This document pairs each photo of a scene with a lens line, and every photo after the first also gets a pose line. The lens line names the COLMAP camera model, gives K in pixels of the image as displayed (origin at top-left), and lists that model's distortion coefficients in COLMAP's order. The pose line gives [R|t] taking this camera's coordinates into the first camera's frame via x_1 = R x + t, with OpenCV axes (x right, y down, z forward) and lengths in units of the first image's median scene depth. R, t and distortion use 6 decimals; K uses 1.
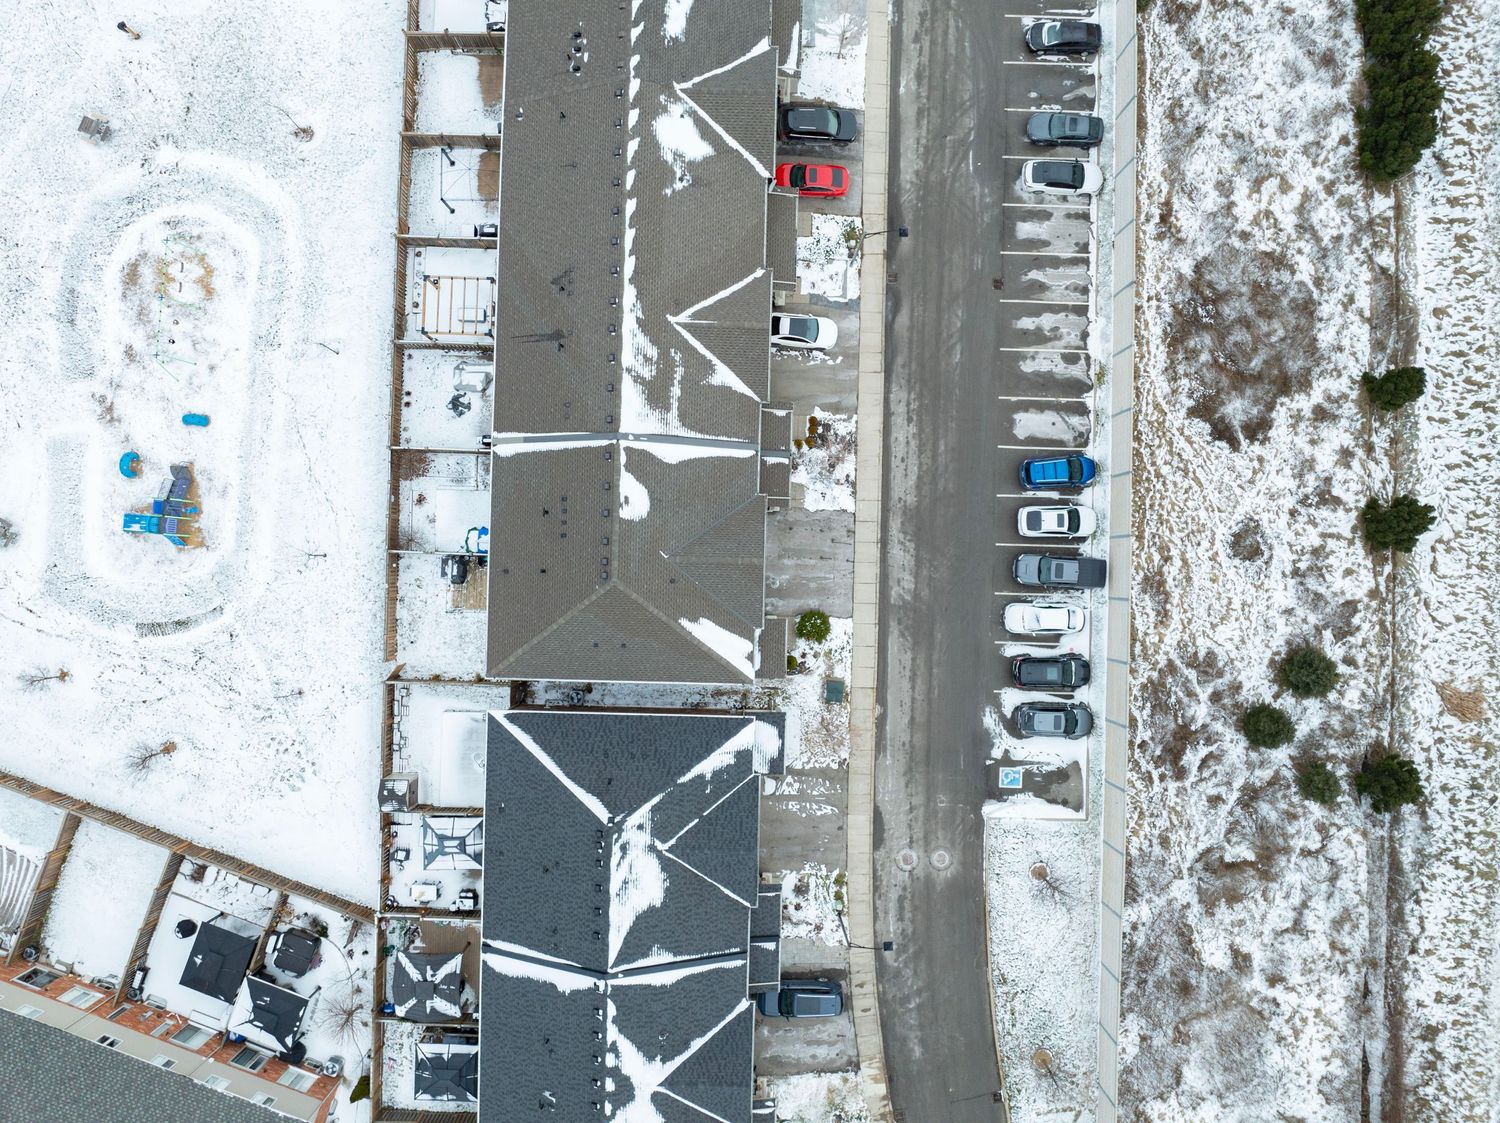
lens RADIAL K [[1048.4, 0, 751.0], [0, 1048.4, 558.0], [0, 0, 1]] dist [-0.037897, -0.004901]
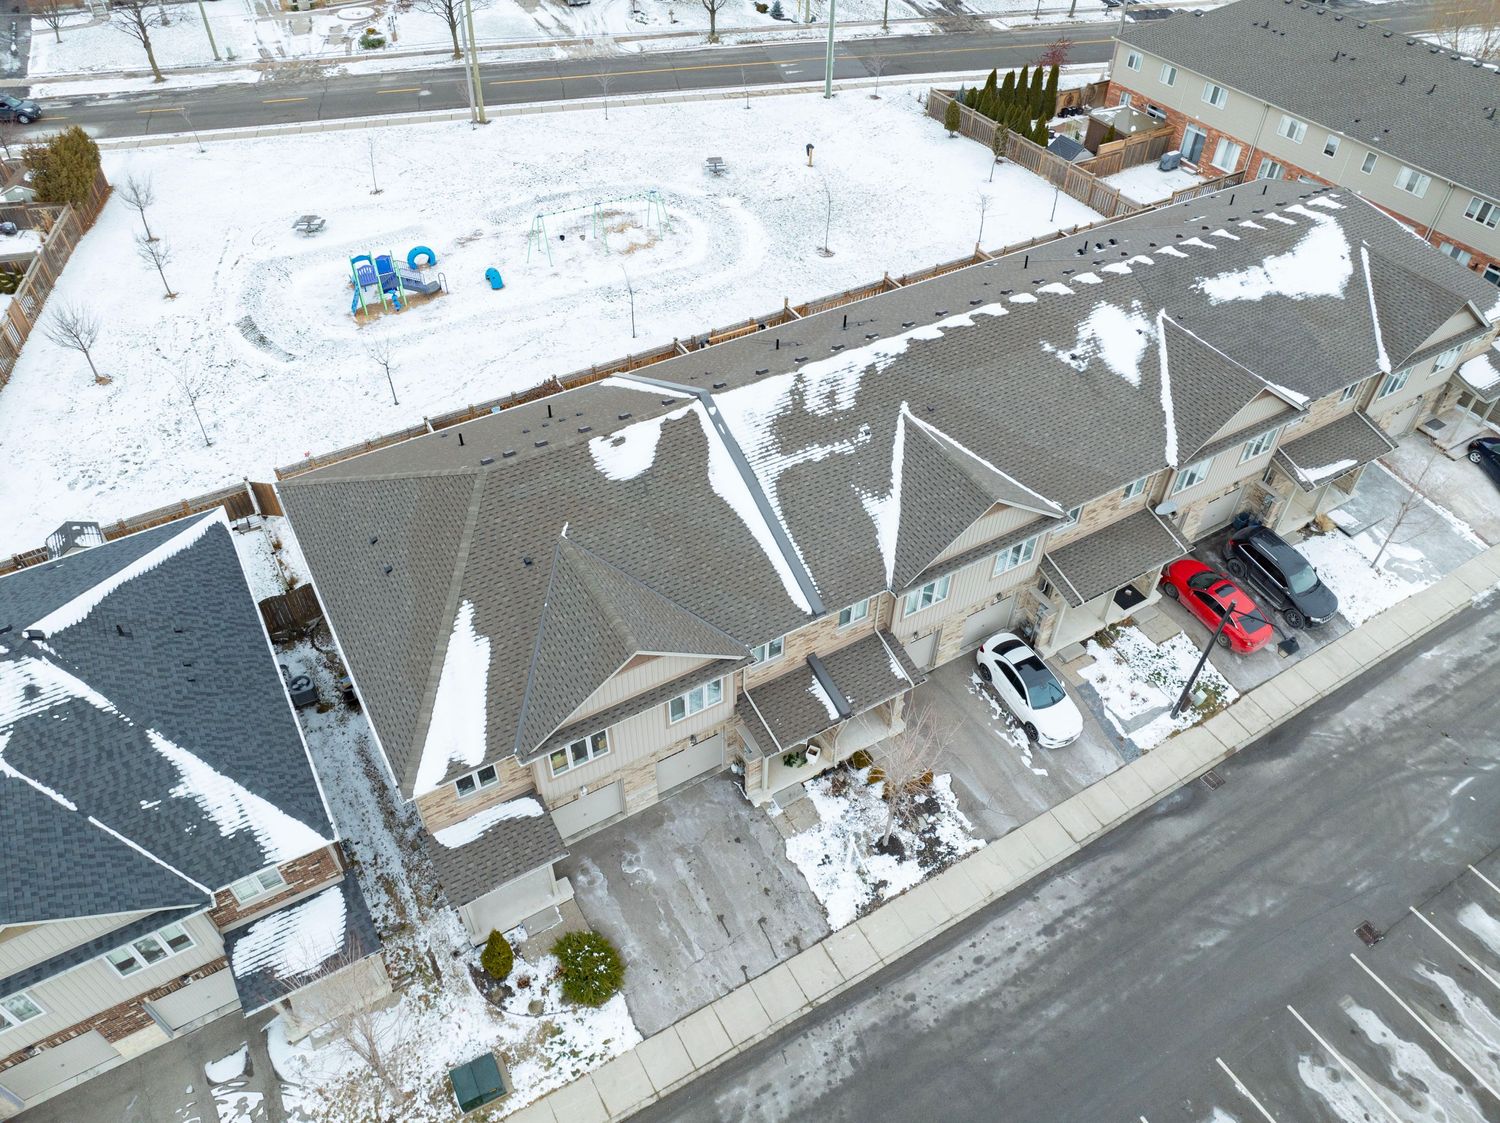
lens RADIAL K [[1055.3, 0, 750.0], [0, 1055.3, 561.5], [0, 0, 1]] dist [-0.063271, 0.031837]
pose [[0.531150, 0.593477, -0.604703, 0.274605], [-0.847278, 0.371905, -0.379219, 0.113479], [-0.000165, 0.713773, 0.700377, 0.527211]]
